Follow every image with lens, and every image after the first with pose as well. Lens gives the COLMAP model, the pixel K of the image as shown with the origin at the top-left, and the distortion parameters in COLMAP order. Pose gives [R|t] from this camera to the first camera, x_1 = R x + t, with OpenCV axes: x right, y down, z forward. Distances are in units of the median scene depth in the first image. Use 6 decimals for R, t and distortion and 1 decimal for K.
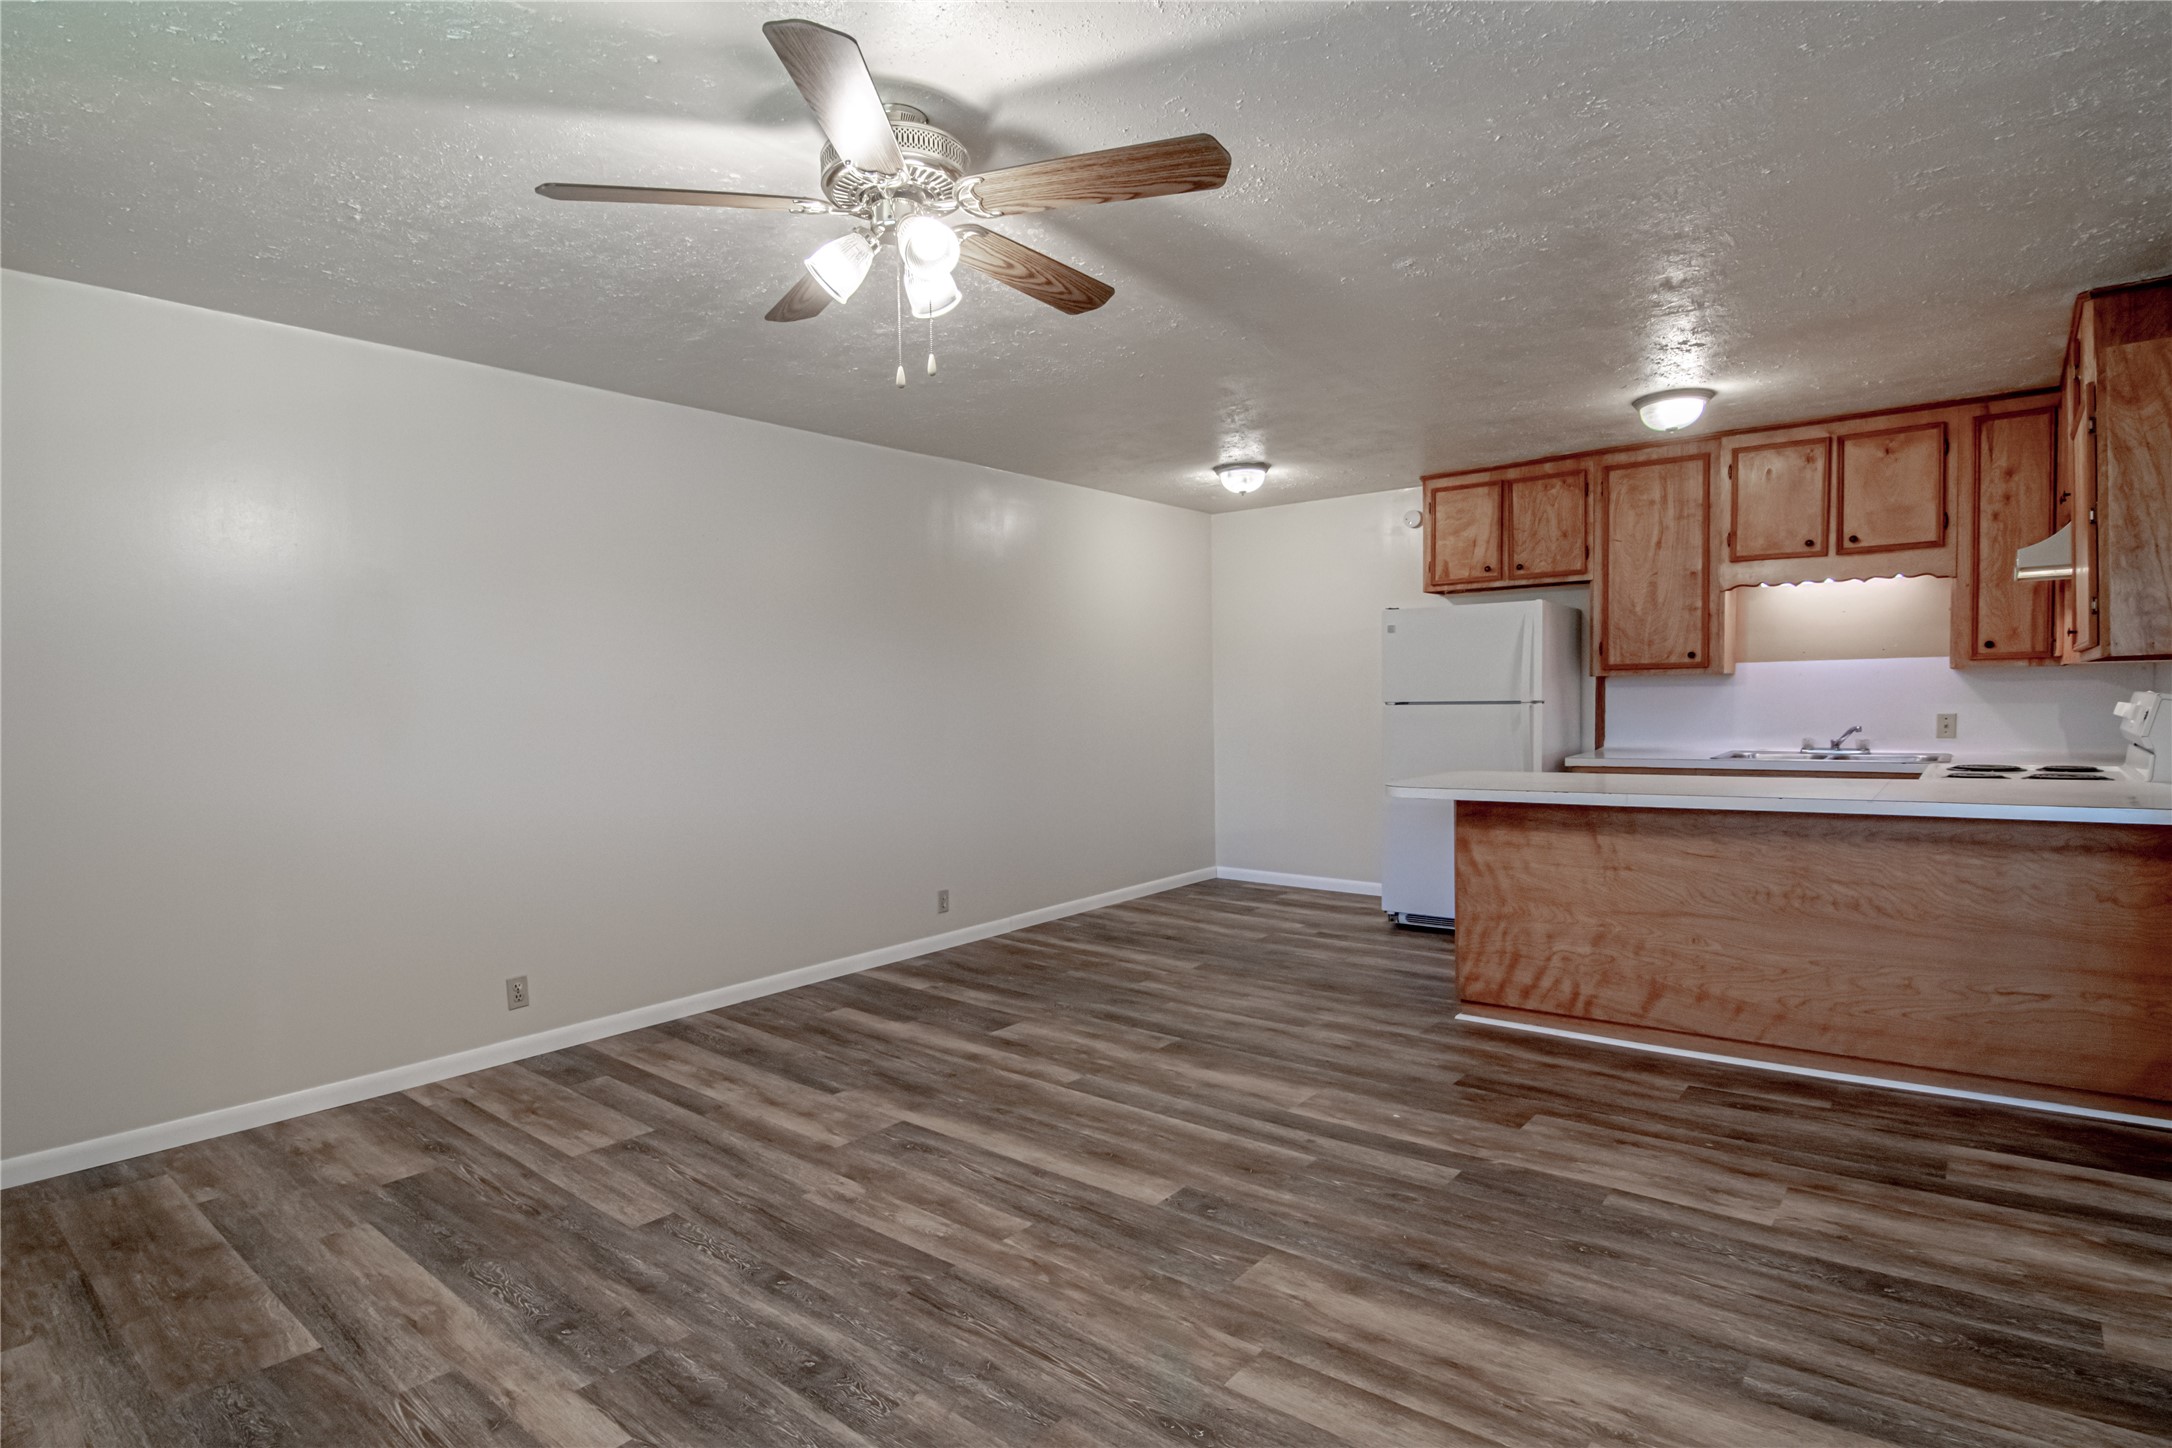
lens RADIAL K [[1098.1, 0, 1085.8], [0, 1098.1, 674.1], [0, 0, 1]] dist [-0.000820, -0.007799]
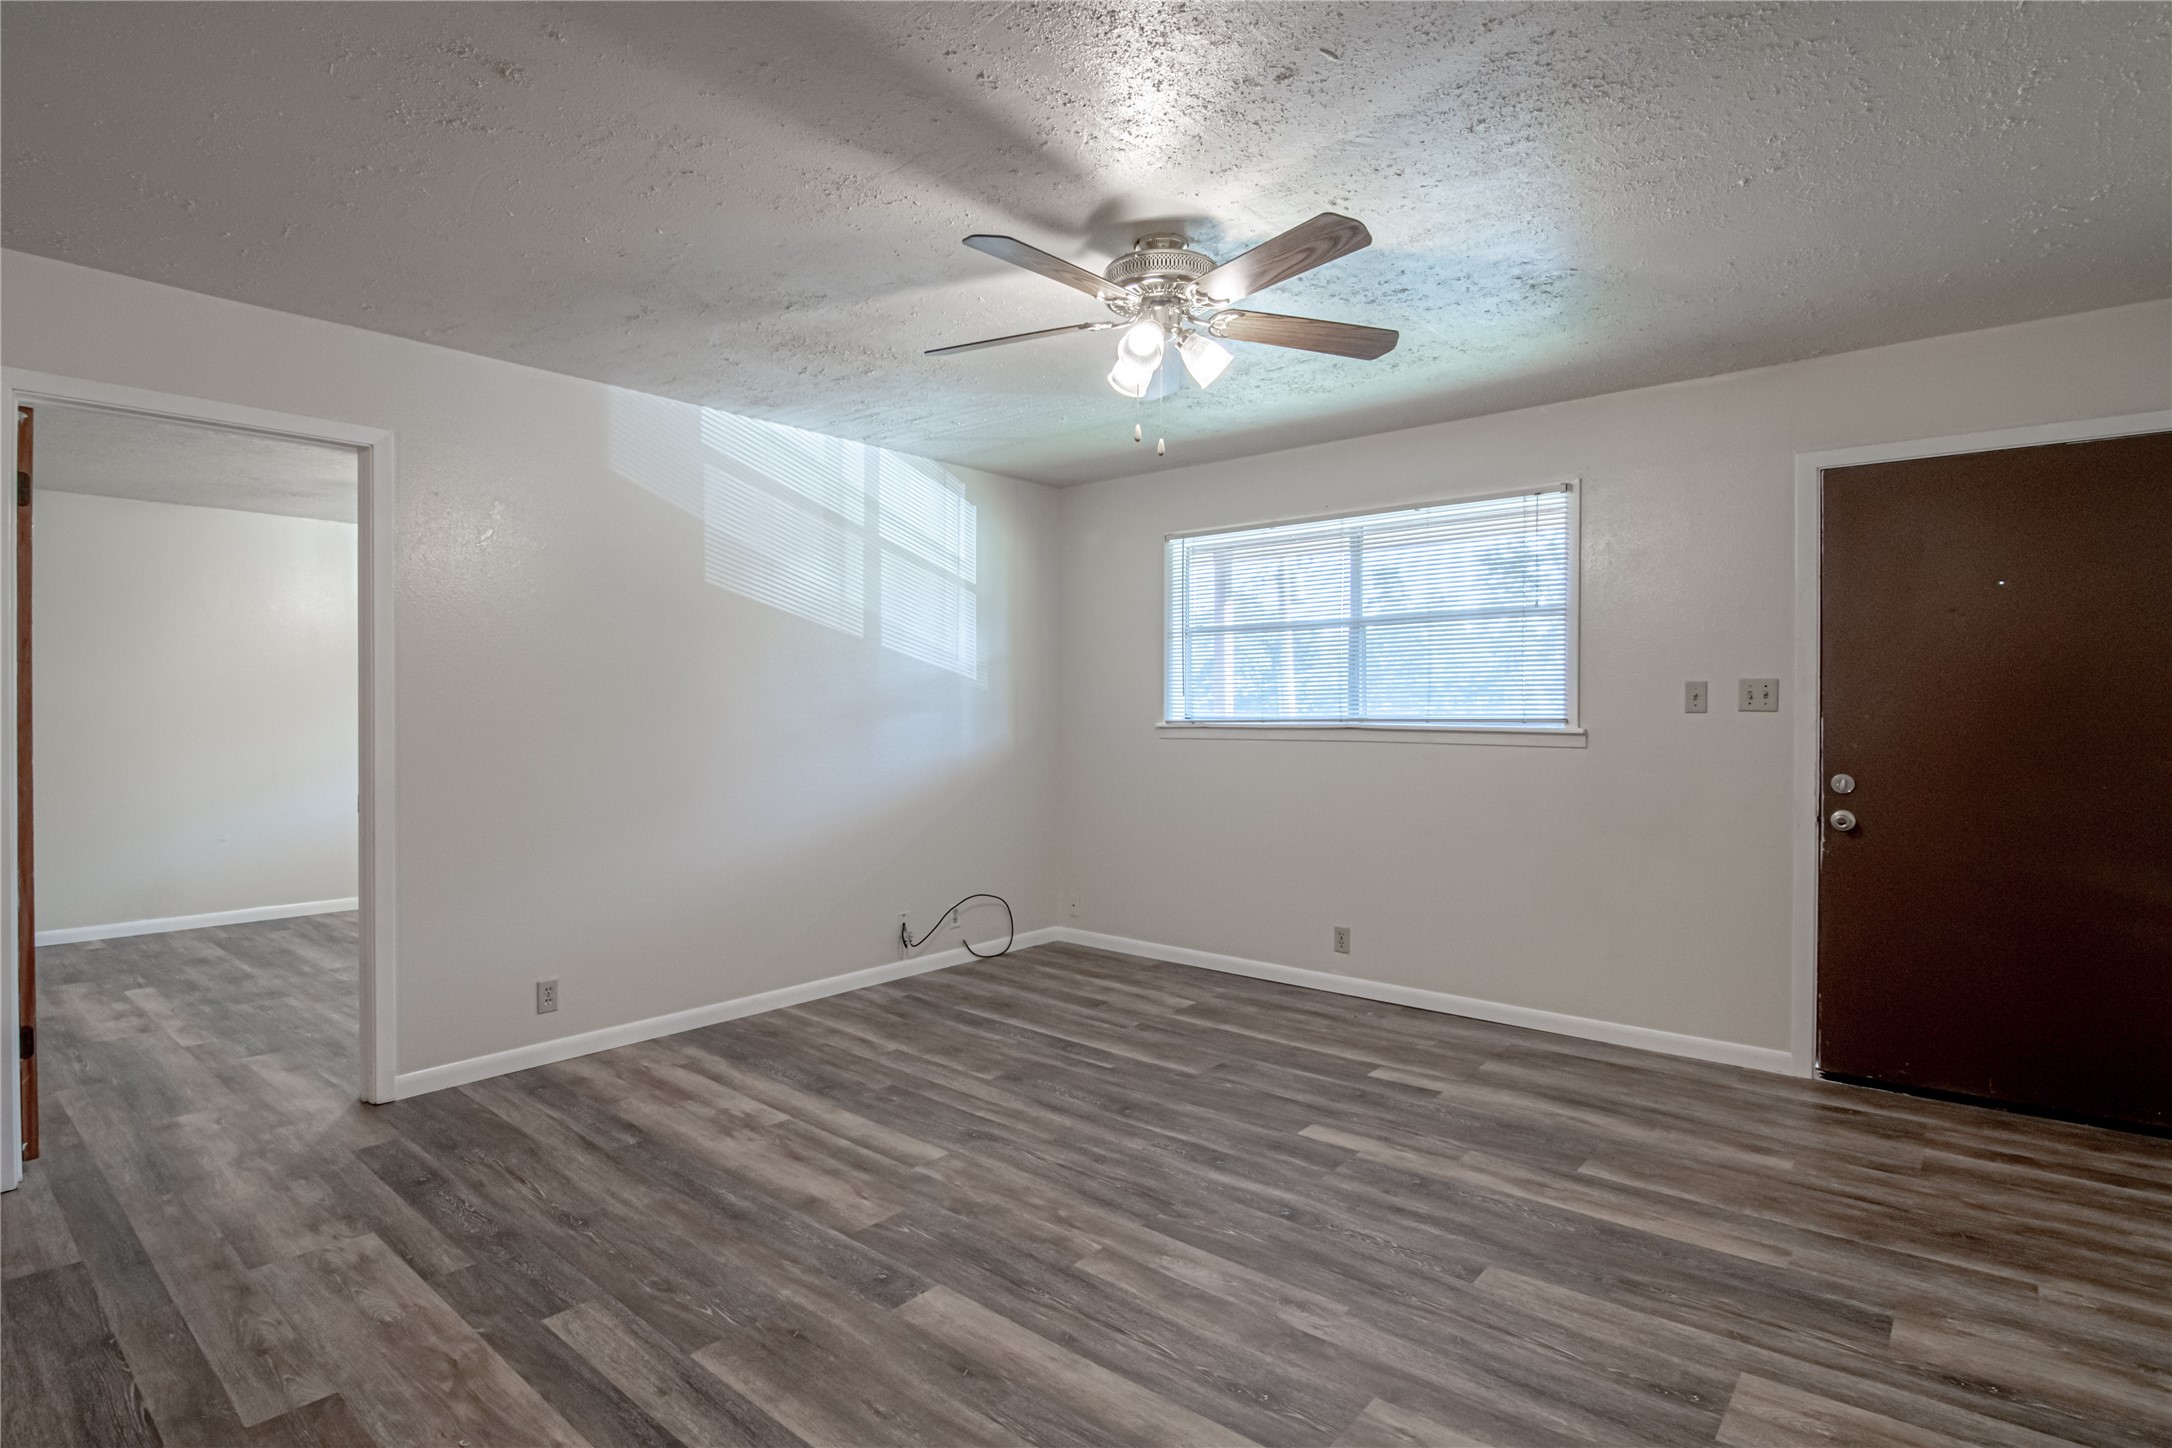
lens RADIAL K [[1077.4, 0, 1108.8], [0, 1077.4, 715.5], [0, 0, 1]] dist [-0.000643, -0.012257]
pose [[-0.999864, 0.016374, -0.002033, -0.066857], [0.016410, 0.999684, -0.019031, 0.028319], [0.001721, -0.019062, -0.999817, 1.537218]]
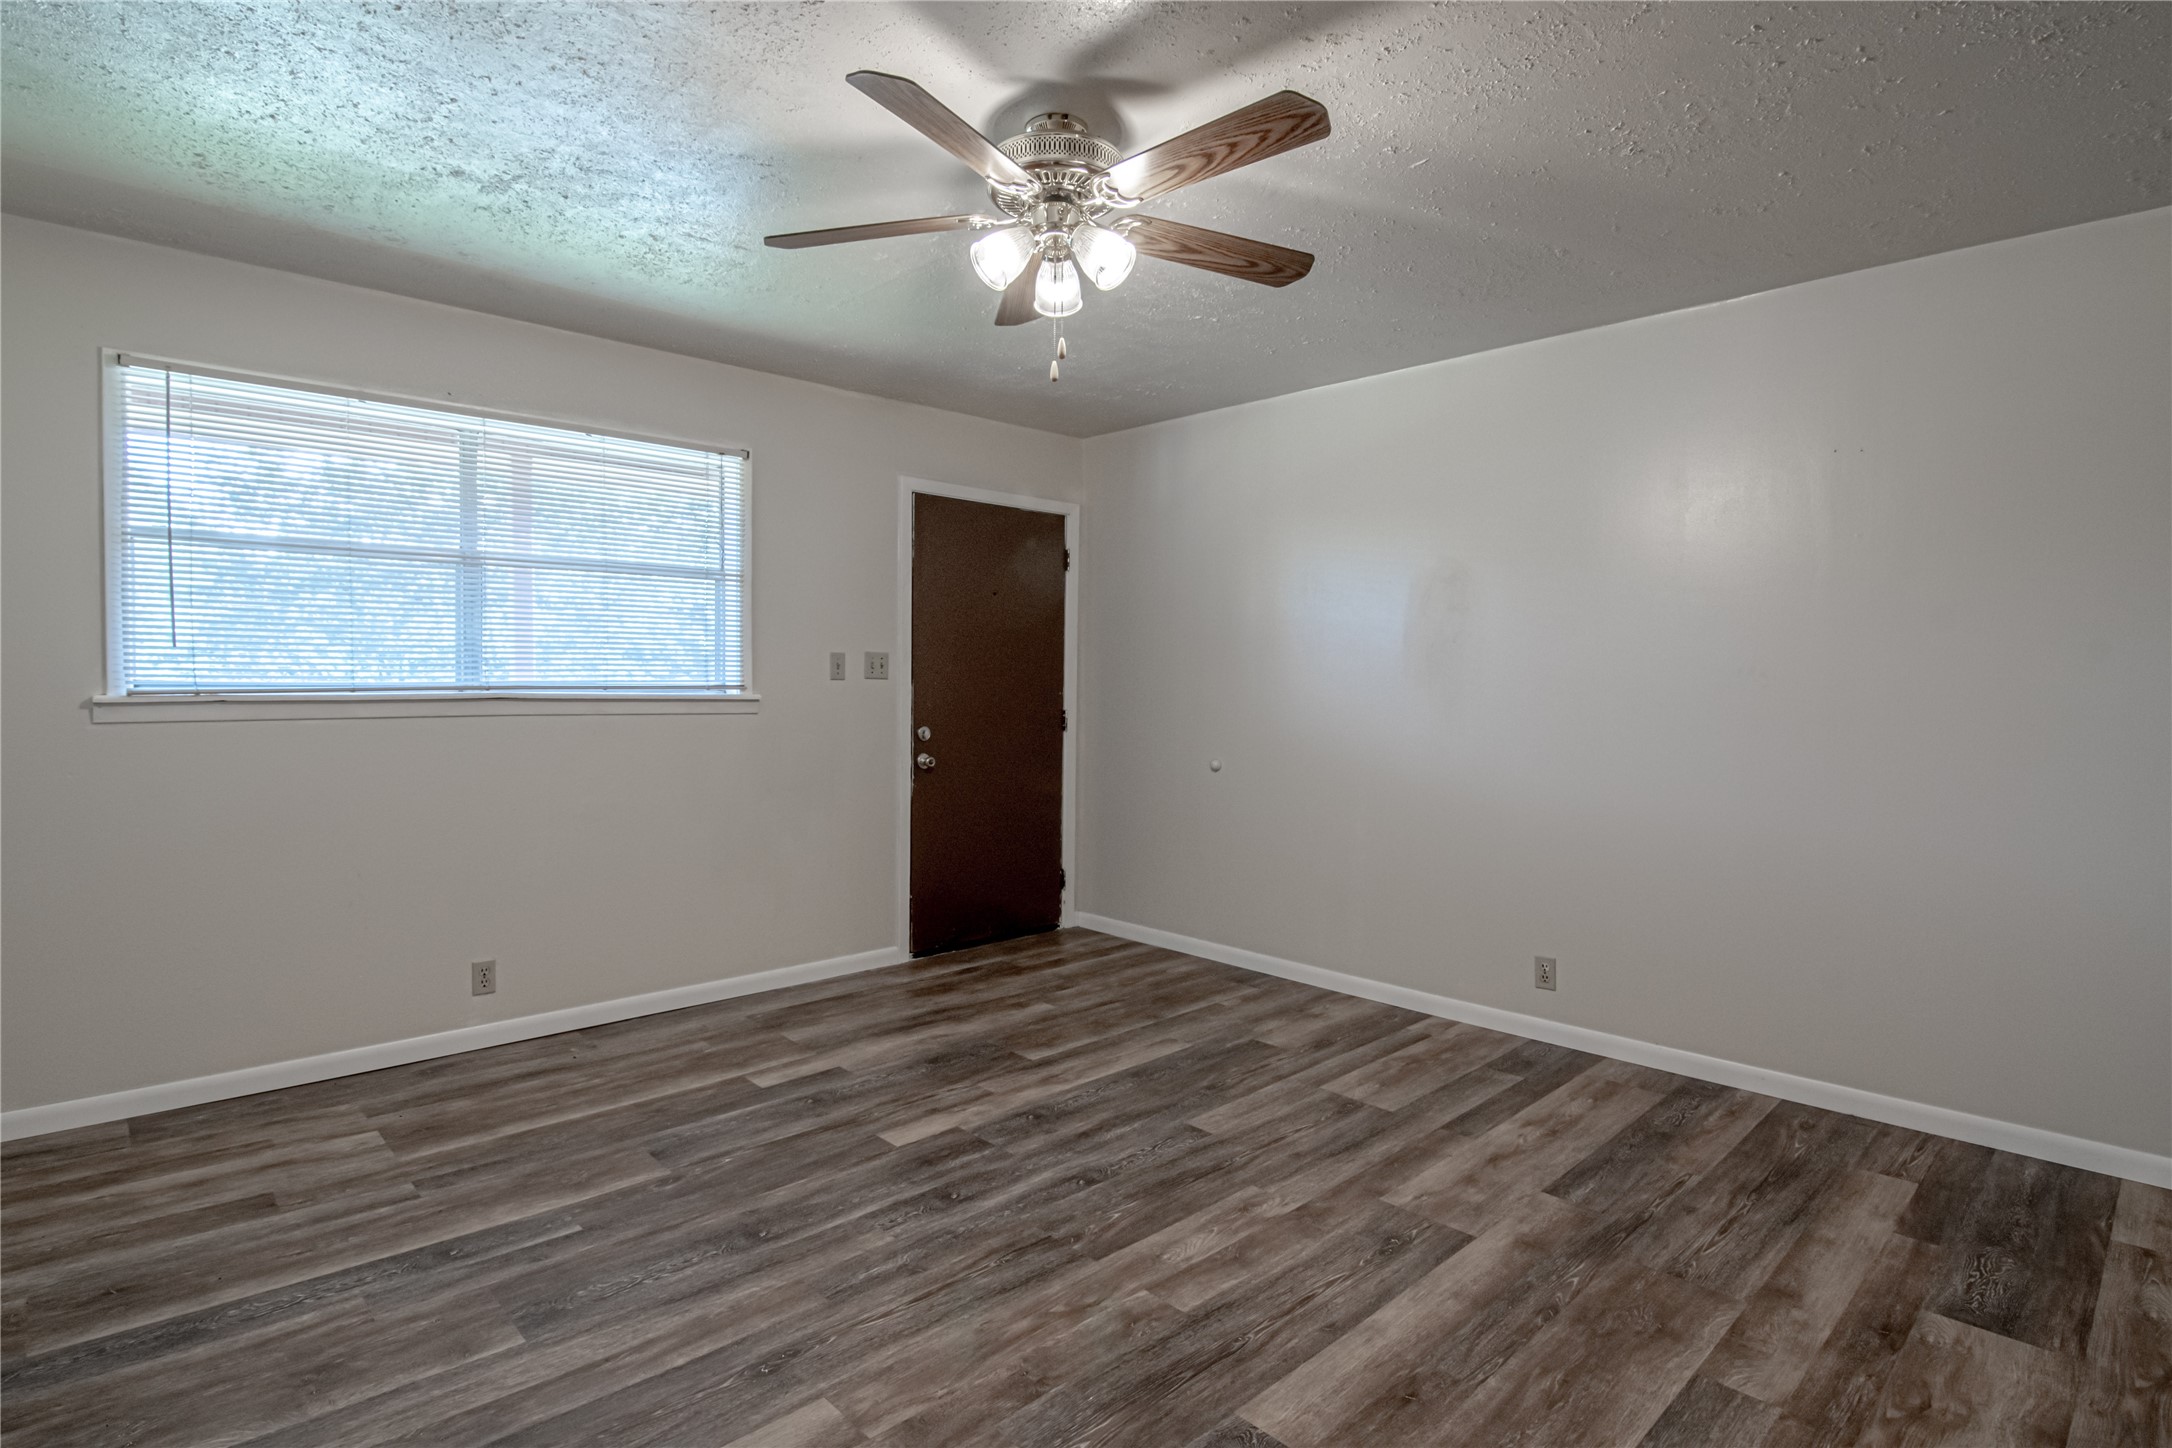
lens RADIAL K [[1083.4, 0, 999.3], [0, 1083.4, 713.7], [0, 0, 1]] dist [-0.011810, -0.001005]
pose [[-0.161747, 0.045881, -0.985765, 0.607843], [0.018528, 0.998884, 0.043452, 0.000853], [0.986658, -0.011236, -0.162417, 0.785566]]
